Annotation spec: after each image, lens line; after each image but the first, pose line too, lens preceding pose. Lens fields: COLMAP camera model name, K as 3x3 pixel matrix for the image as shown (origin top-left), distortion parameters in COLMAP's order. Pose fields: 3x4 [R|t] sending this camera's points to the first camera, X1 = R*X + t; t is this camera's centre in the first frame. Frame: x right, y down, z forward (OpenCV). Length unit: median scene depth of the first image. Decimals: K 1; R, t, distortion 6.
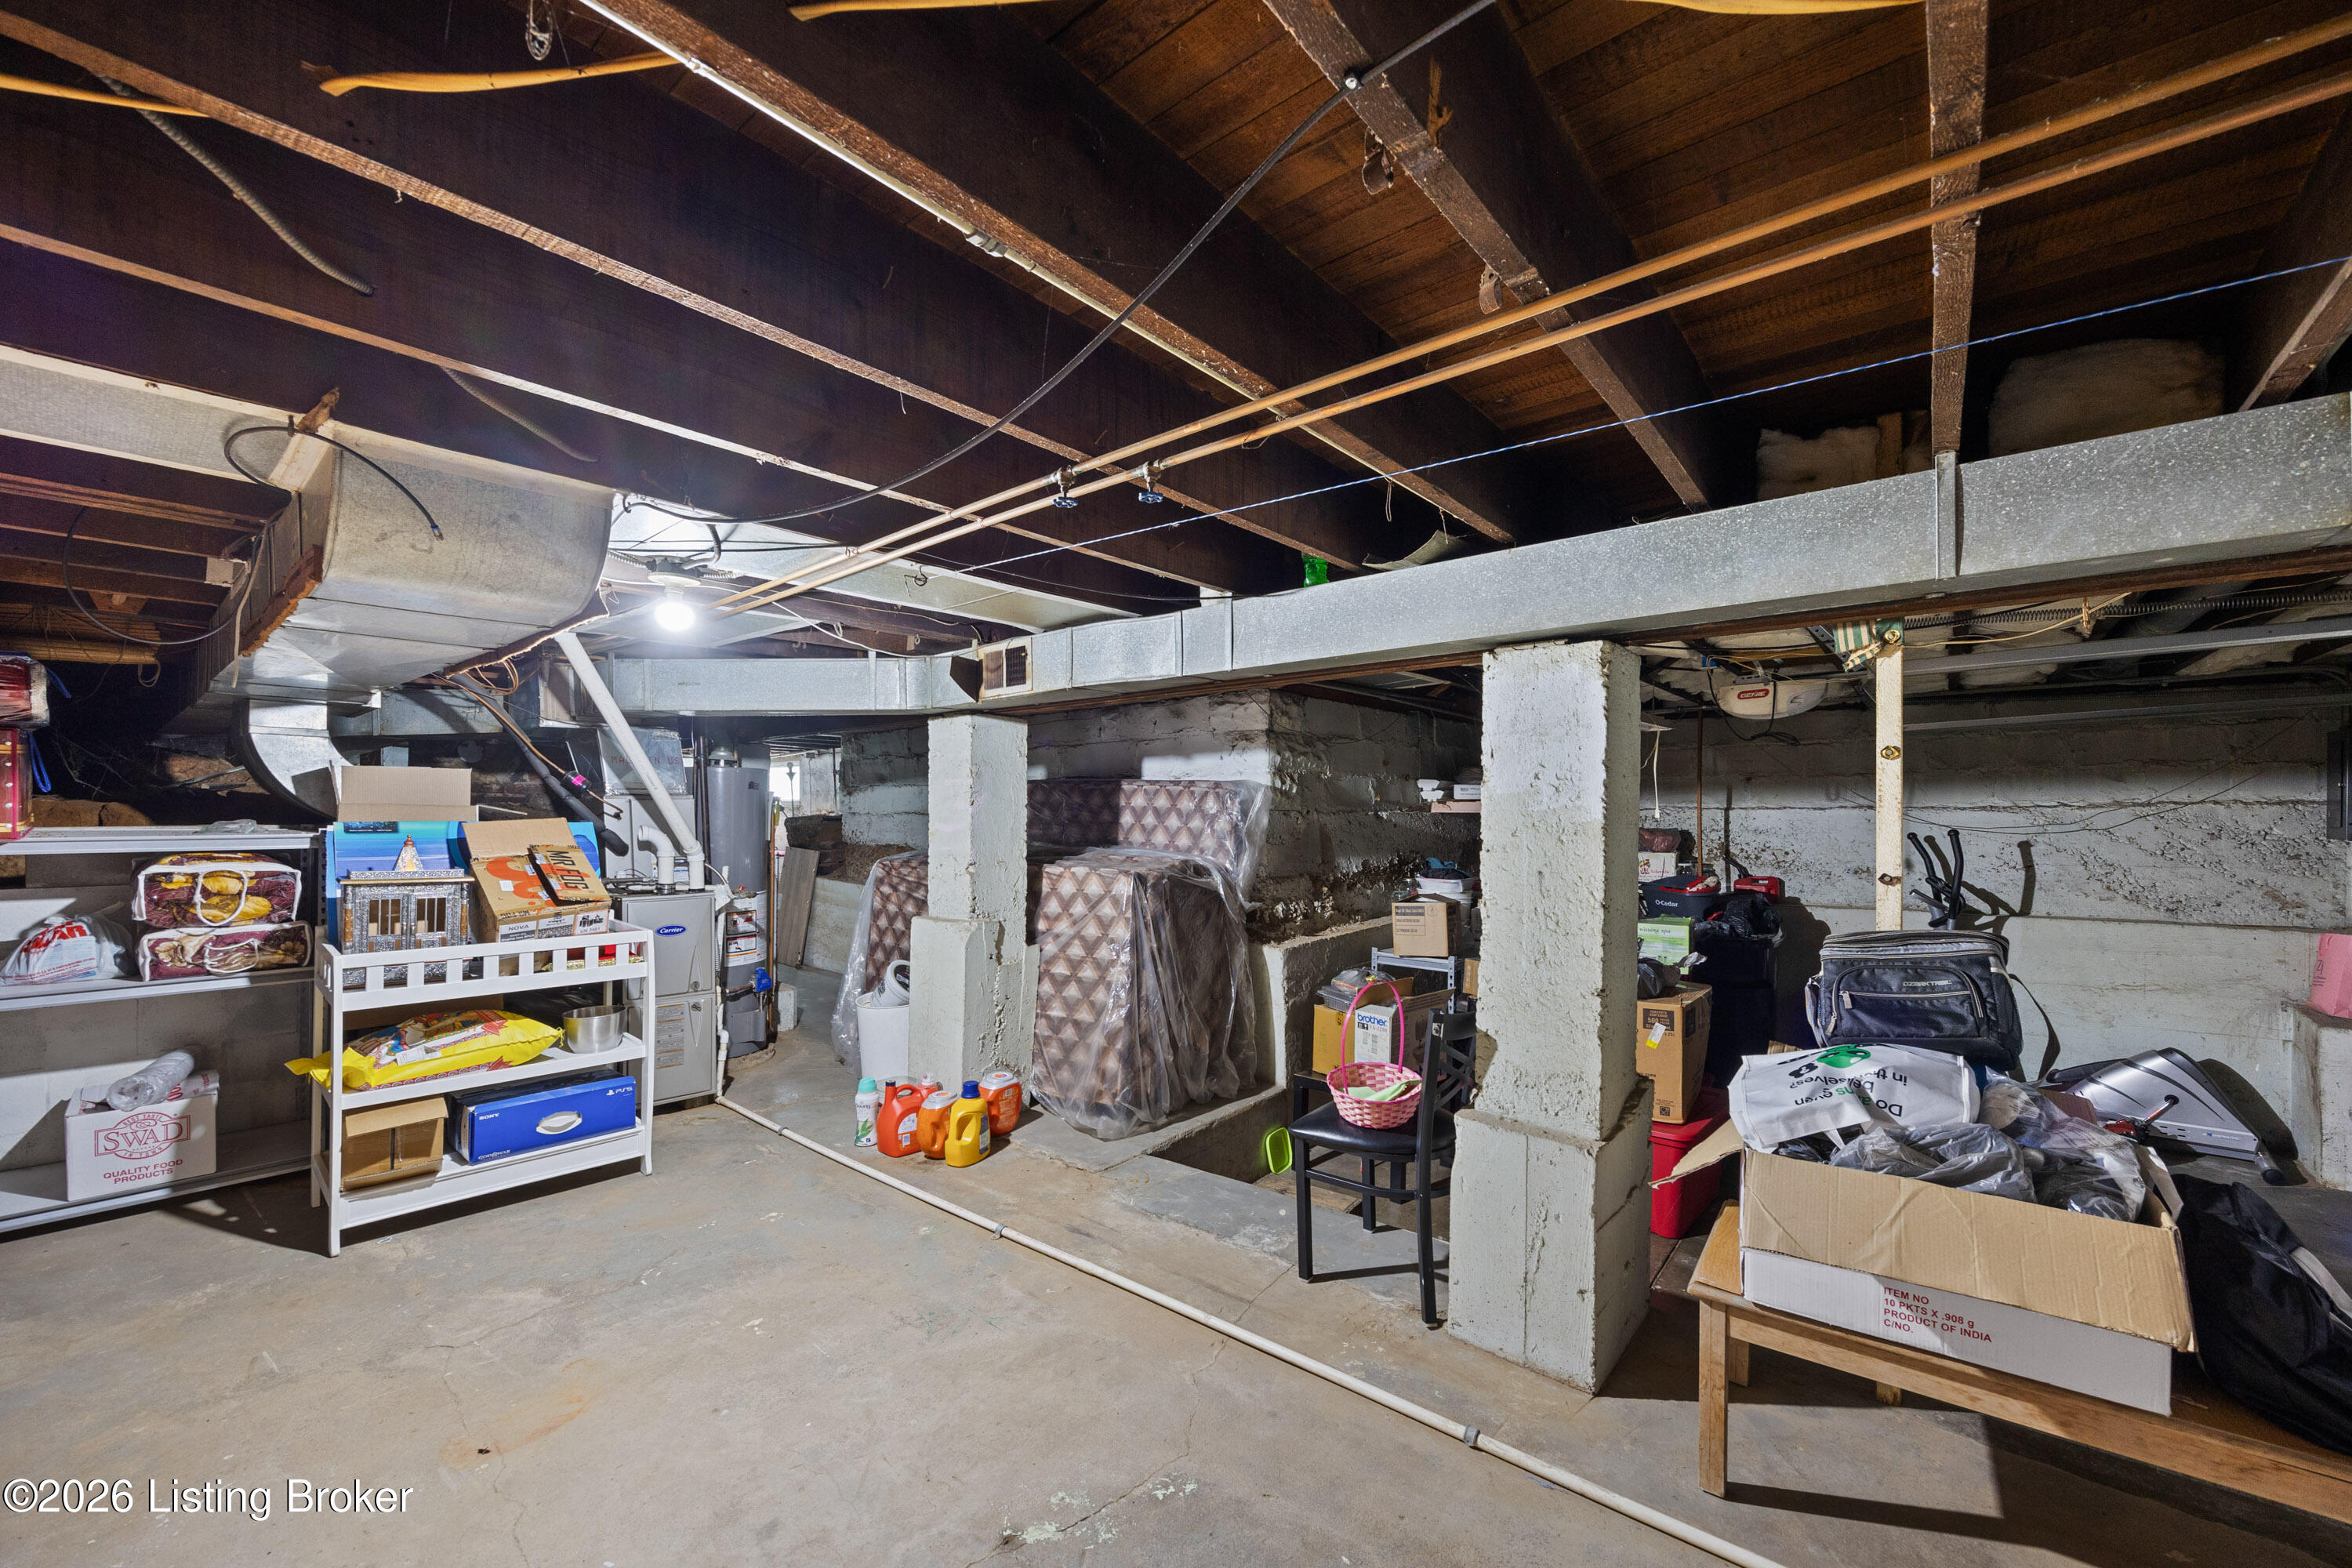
lens RADIAL K [[931.7, 0, 1178.0], [0, 931.7, 819.9], [0, 0, 1]] dist [-0.000557, -0.000028]
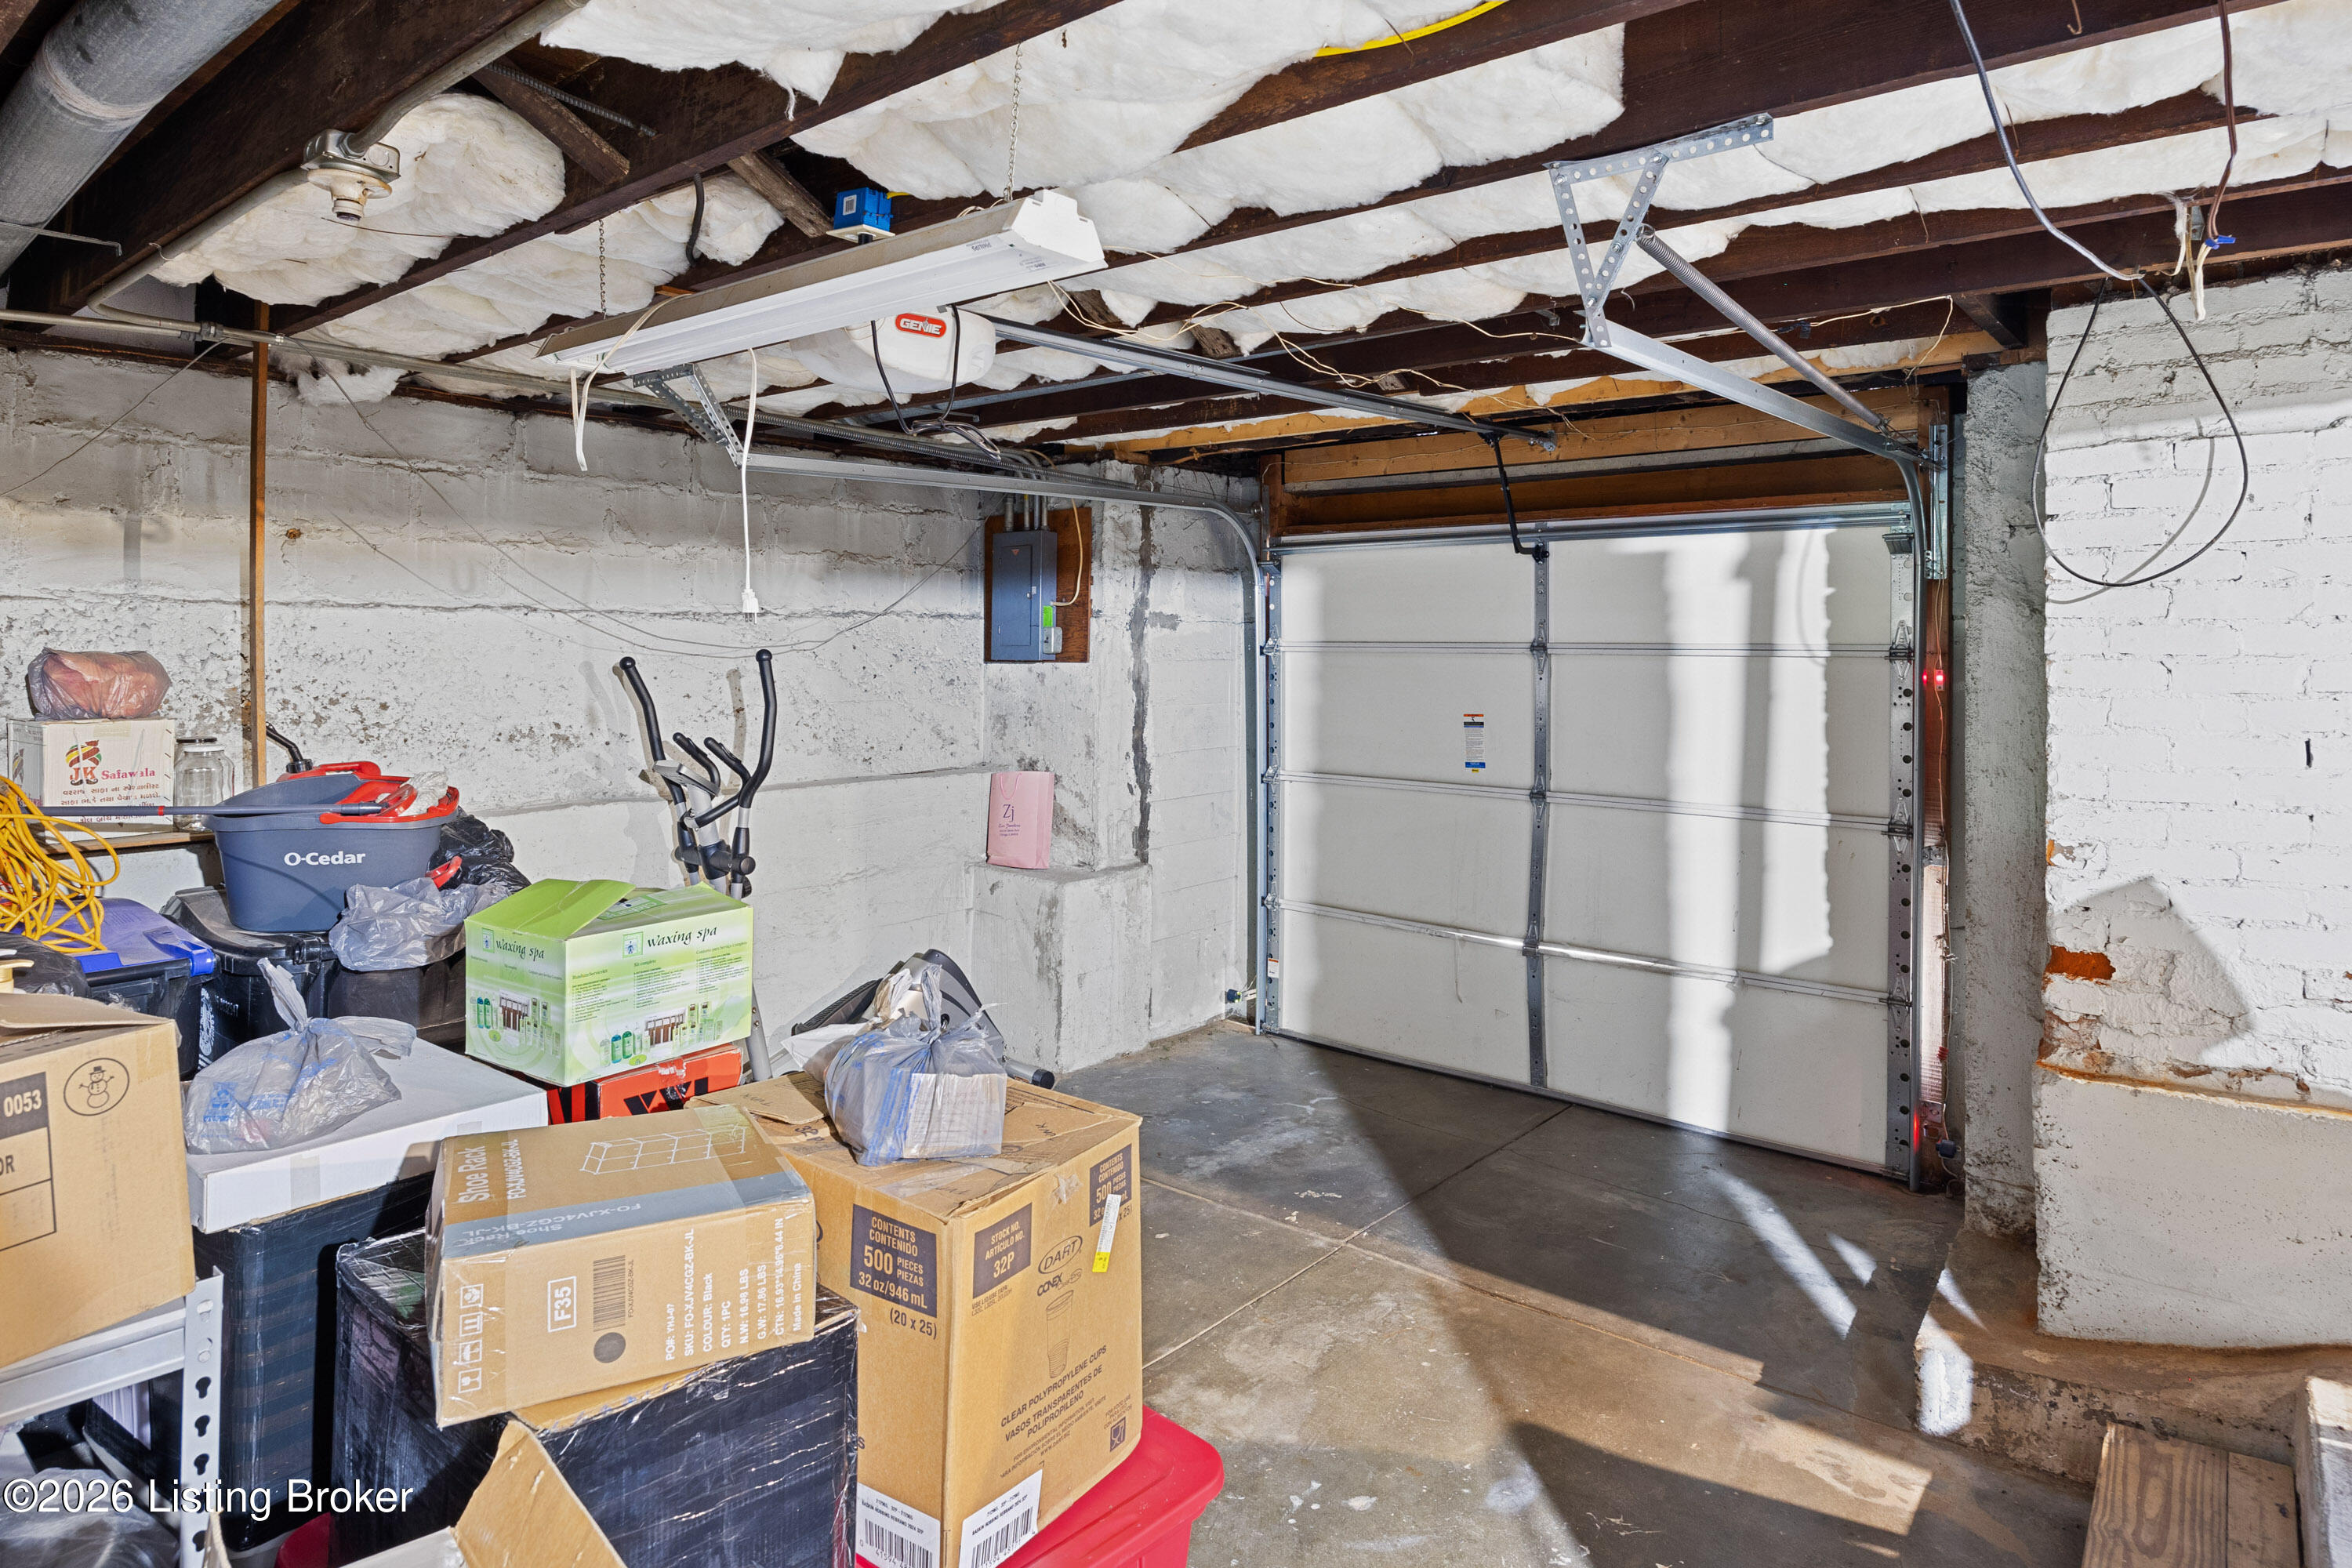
lens RADIAL K [[1393.0, 0, 1177.2], [0, 1393.0, 740.4], [0, 0, 1]] dist [0.002387, 0.000338]
pose [[0.014758, -0.069448, 0.997476, -0.008881], [-0.005237, 0.997566, 0.069531, 0.004136], [-0.999877, -0.006250, 0.014358, 0.707514]]
